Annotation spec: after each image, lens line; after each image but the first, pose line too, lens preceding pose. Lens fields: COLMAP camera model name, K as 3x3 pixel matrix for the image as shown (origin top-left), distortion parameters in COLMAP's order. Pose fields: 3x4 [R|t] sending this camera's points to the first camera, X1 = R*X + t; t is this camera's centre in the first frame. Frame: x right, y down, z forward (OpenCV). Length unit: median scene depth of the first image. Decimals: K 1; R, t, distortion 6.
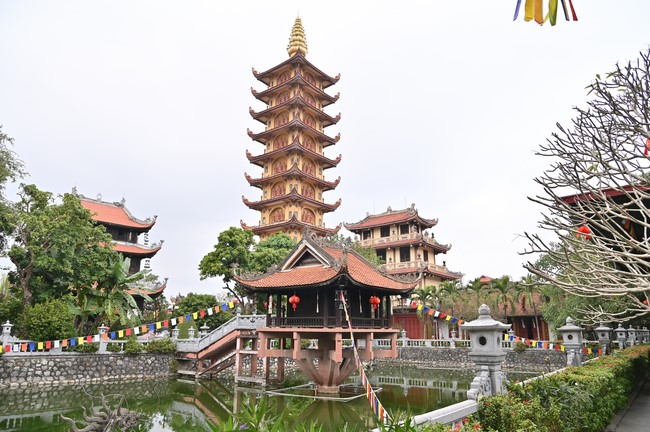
lens RADIAL K [[443.1, 0, 324.8], [0, 443.1, 214.9], [0, 0, 1]] dist [-0.045601, 0.000598]
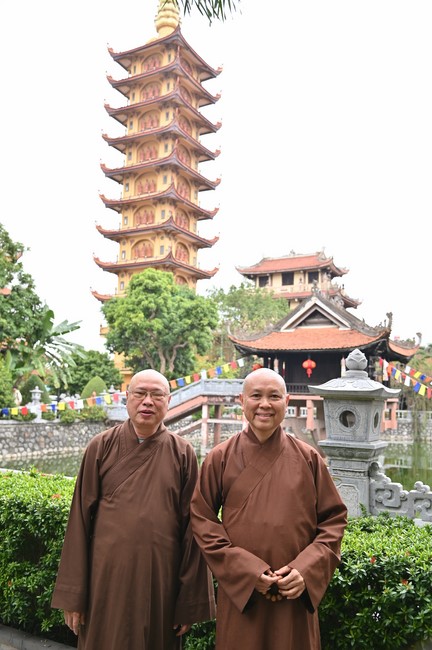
lens RADIAL K [[579.0, 0, 215.4], [0, 579.0, 324.6], [0, 0, 1]] dist [-0.020372, 0.004422]
pose [[0.987948, 0.038288, 0.149973, -0.149813], [-0.058180, 0.989728, 0.130589, -0.009710], [-0.143432, -0.137741, 0.980028, -0.034220]]
